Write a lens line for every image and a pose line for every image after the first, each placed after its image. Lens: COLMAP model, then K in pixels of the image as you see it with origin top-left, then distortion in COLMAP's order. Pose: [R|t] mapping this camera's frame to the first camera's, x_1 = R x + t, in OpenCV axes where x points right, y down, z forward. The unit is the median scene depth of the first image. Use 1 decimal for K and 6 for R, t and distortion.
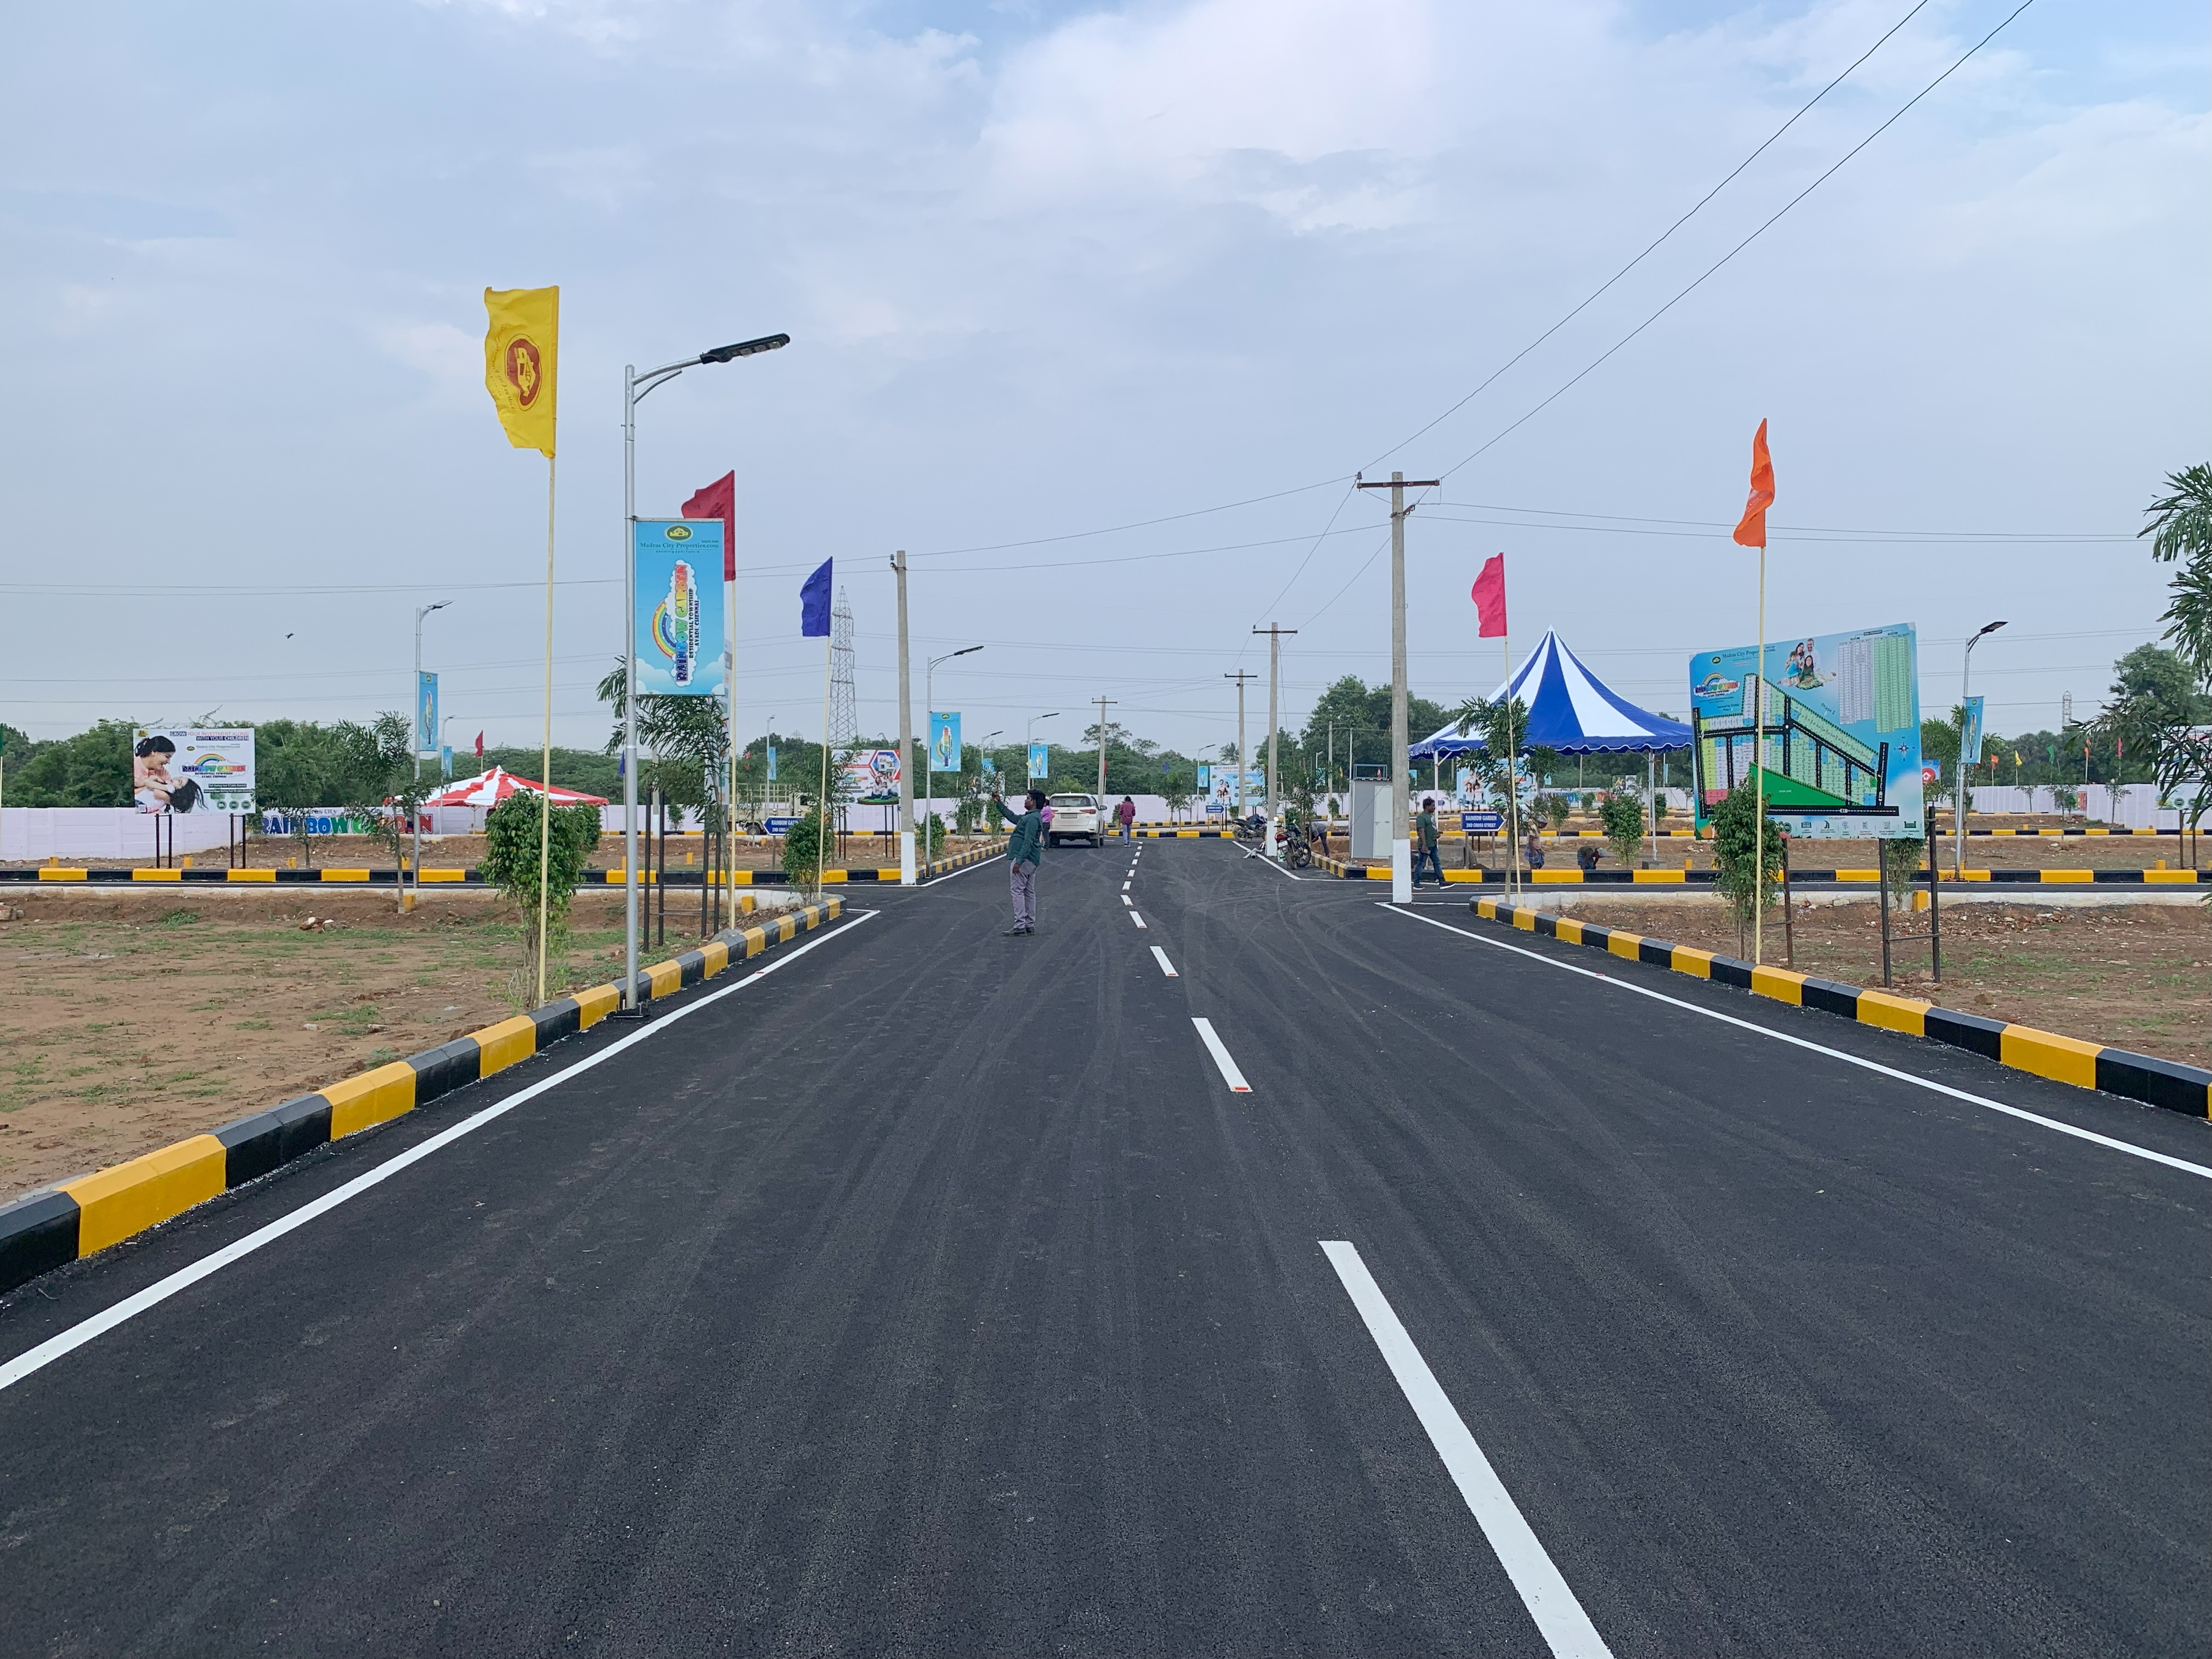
lens RADIAL K [[1624.1, 0, 1100.0], [0, 1624.1, 836.8], [0, 0, 1]] dist [0.018857, -0.048529]
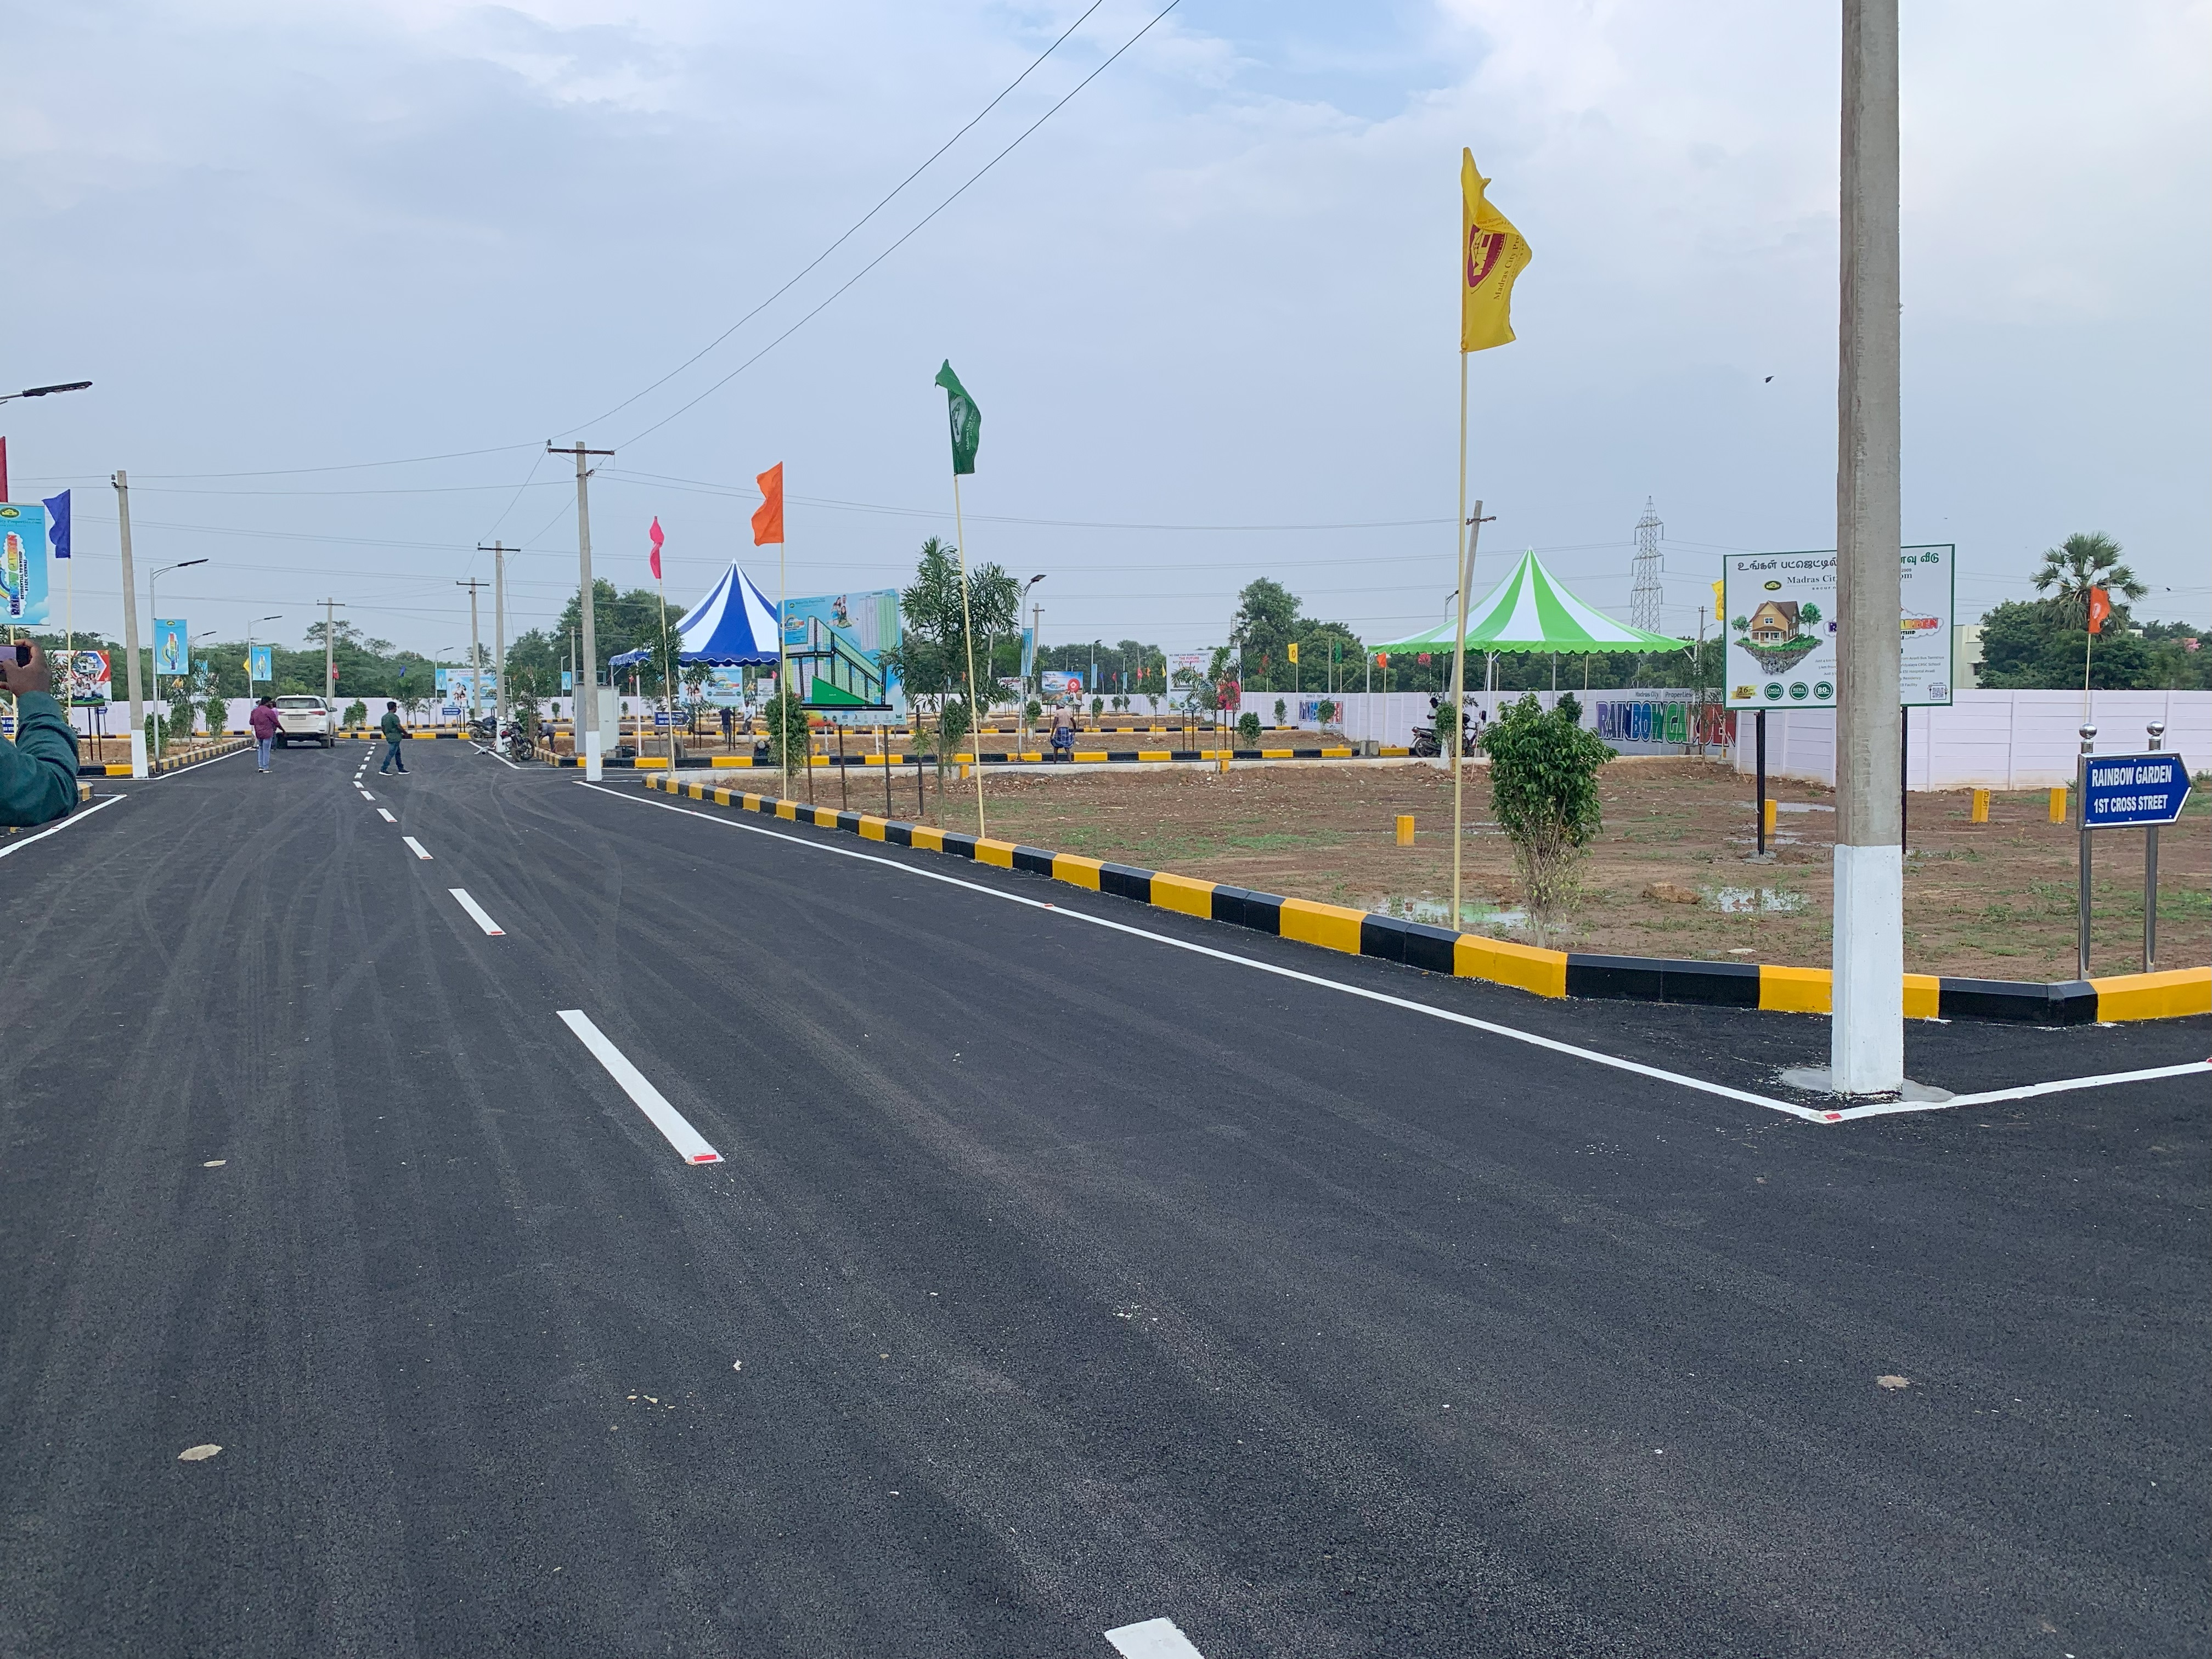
lens RADIAL K [[1624.1, 0, 1100.0], [0, 1624.1, 836.8], [0, 0, 1]] dist [0.018857, -0.048529]
pose [[0.903920, -0.032972, 0.426429, -0.001524], [0.008023, 0.998156, 0.060172, 0.006806], [-0.427626, -0.050970, 0.902518, -0.219820]]
